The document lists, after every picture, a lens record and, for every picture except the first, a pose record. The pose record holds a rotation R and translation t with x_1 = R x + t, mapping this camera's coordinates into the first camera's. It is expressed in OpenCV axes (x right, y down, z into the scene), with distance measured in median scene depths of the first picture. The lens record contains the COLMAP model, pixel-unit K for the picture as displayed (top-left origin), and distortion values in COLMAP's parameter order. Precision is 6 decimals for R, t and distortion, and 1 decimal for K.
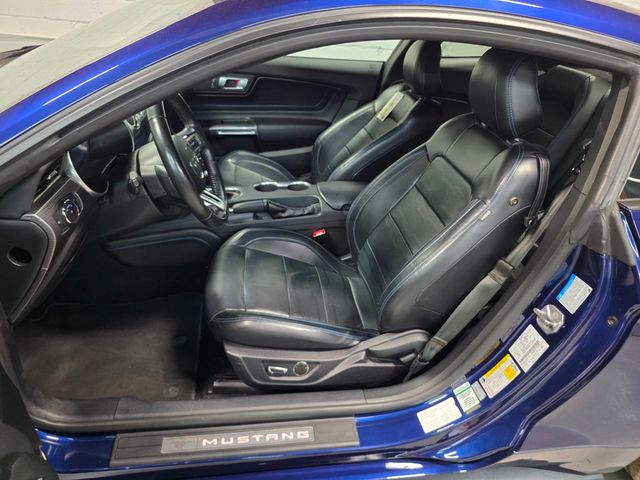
lens RADIAL K [[431.9, 0, 316.7], [0, 431.9, 241.1], [0, 0, 1]] dist [0.035687, -0.010532]
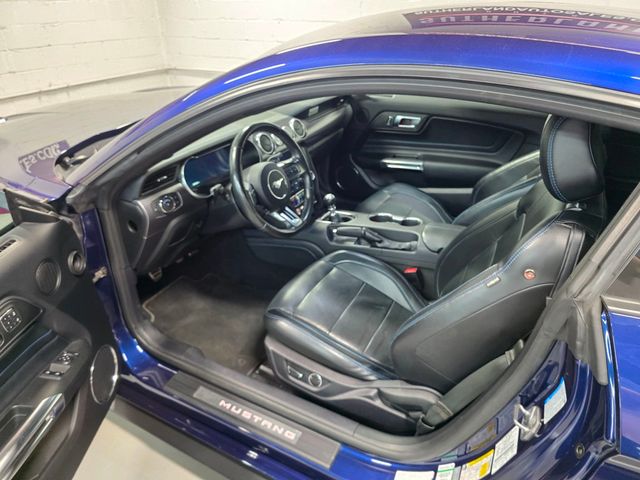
lens RADIAL K [[431.9, 0, 320.1], [0, 431.9, 240.1], [0, 0, 1]] dist [0.035687, -0.010532]
pose [[0.803159, 0.194129, -0.563250, 0.498237], [-0.232959, 0.972482, 0.002990, -0.052581], [0.548330, 0.128813, 0.826281, 0.055395]]
